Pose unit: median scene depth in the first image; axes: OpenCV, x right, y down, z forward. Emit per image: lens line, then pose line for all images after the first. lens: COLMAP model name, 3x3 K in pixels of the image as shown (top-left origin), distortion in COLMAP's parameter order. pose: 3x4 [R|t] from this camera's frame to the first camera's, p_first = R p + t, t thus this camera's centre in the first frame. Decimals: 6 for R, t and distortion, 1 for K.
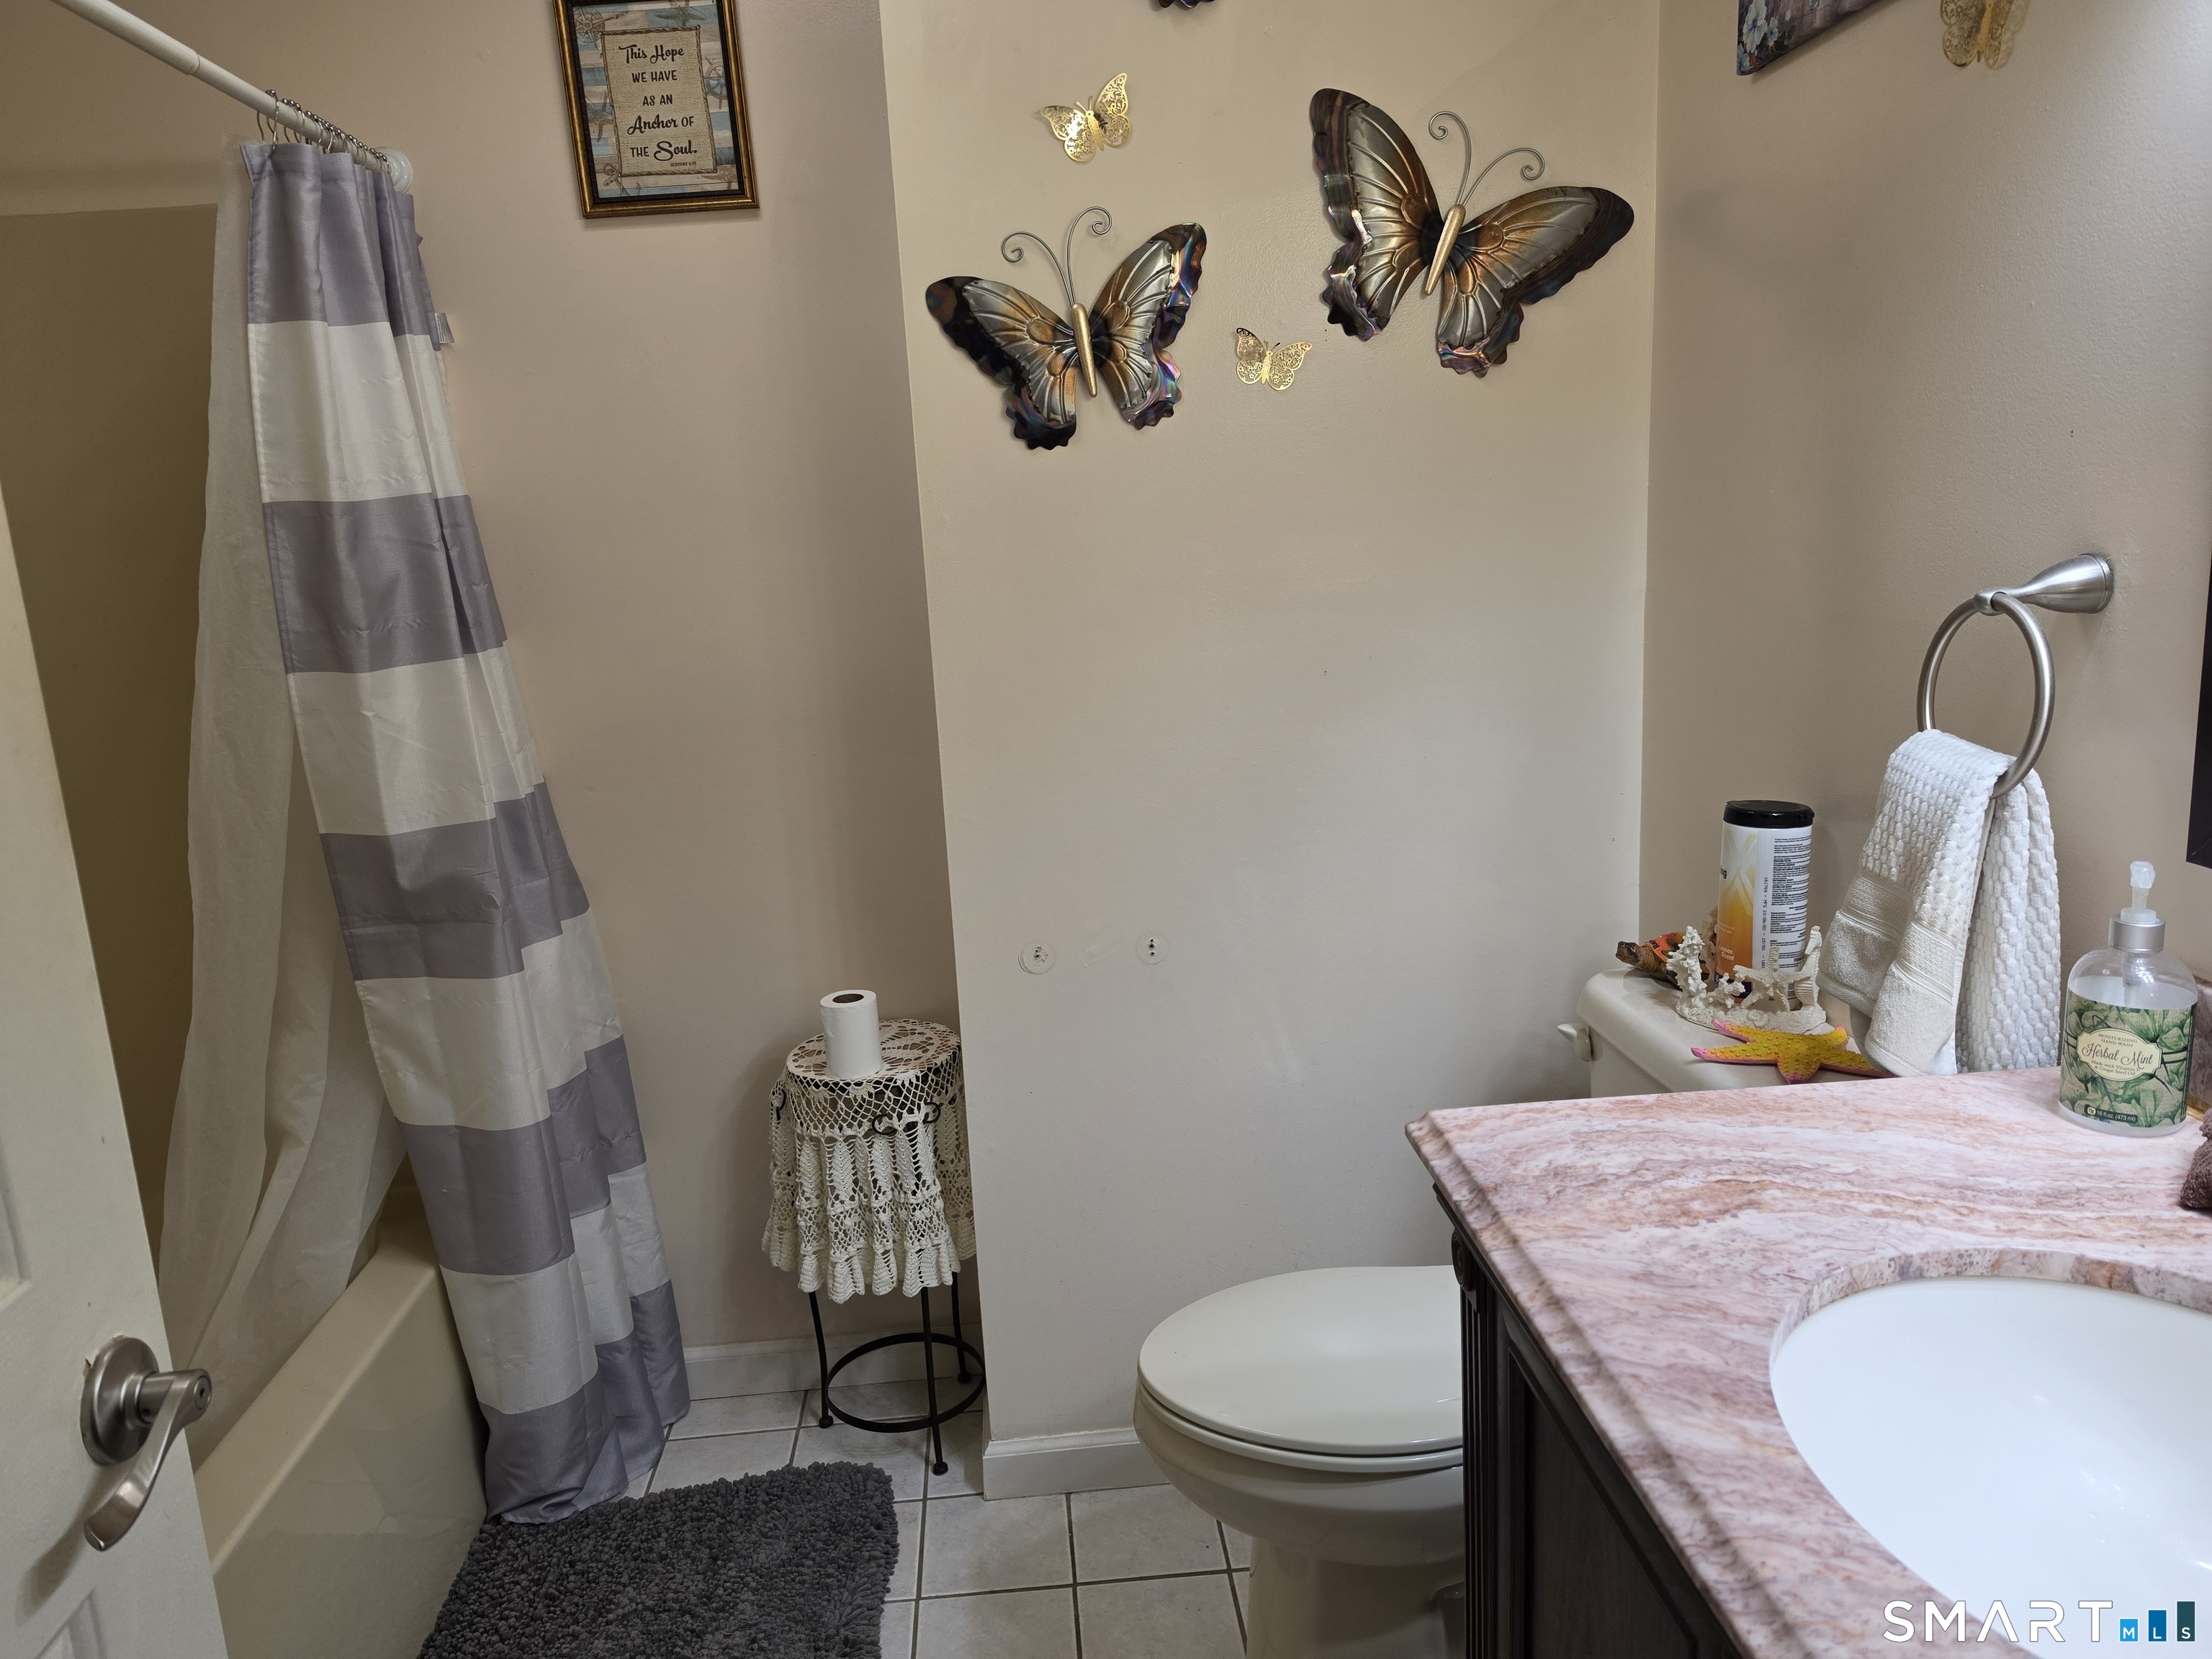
lens RADIAL K [[1519.0, 0, 1086.4], [0, 1519.0, 806.8], [0, 0, 1]] dist [0.113467, -0.135095]
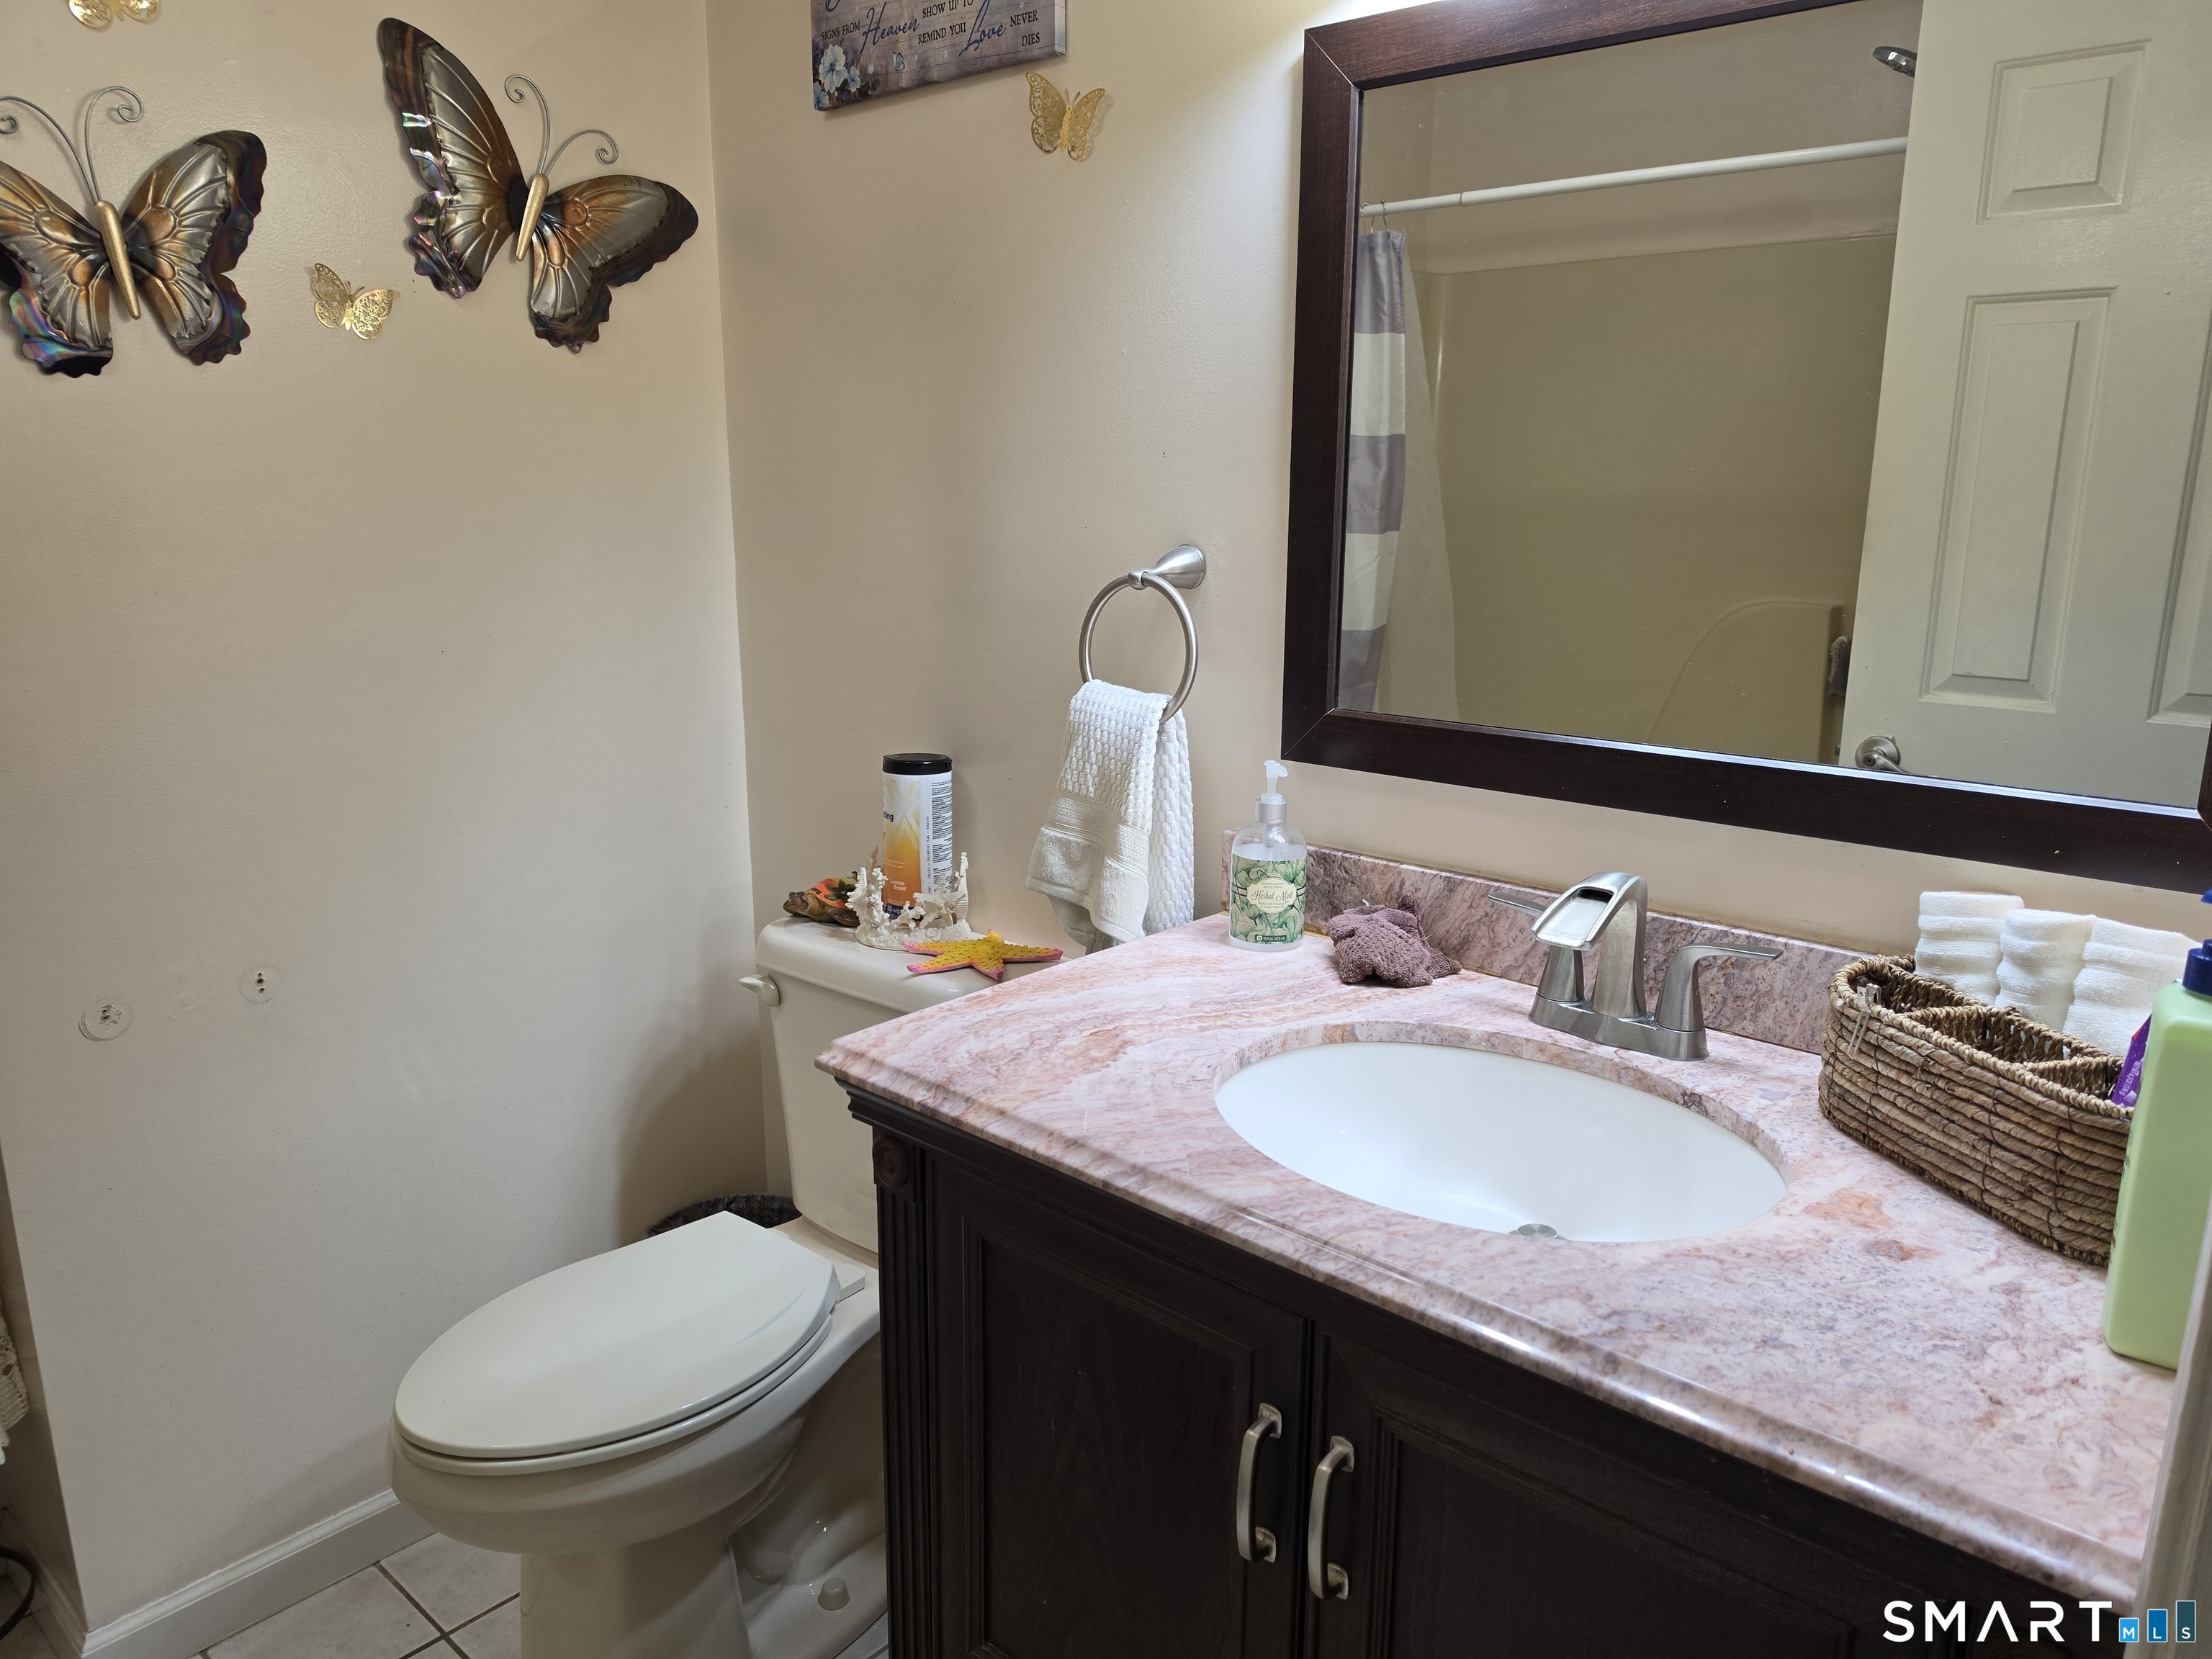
lens RADIAL K [[1504.3, 0, 1106.0], [0, 1504.3, 829.5], [0, 0, 1]] dist [0.124351, -0.110054]
pose [[0.724900, -0.101489, 0.681337, -0.252222], [0.092307, 0.994478, 0.049924, 0.010443], [-0.682641, 0.026703, 0.730266, 0.059794]]
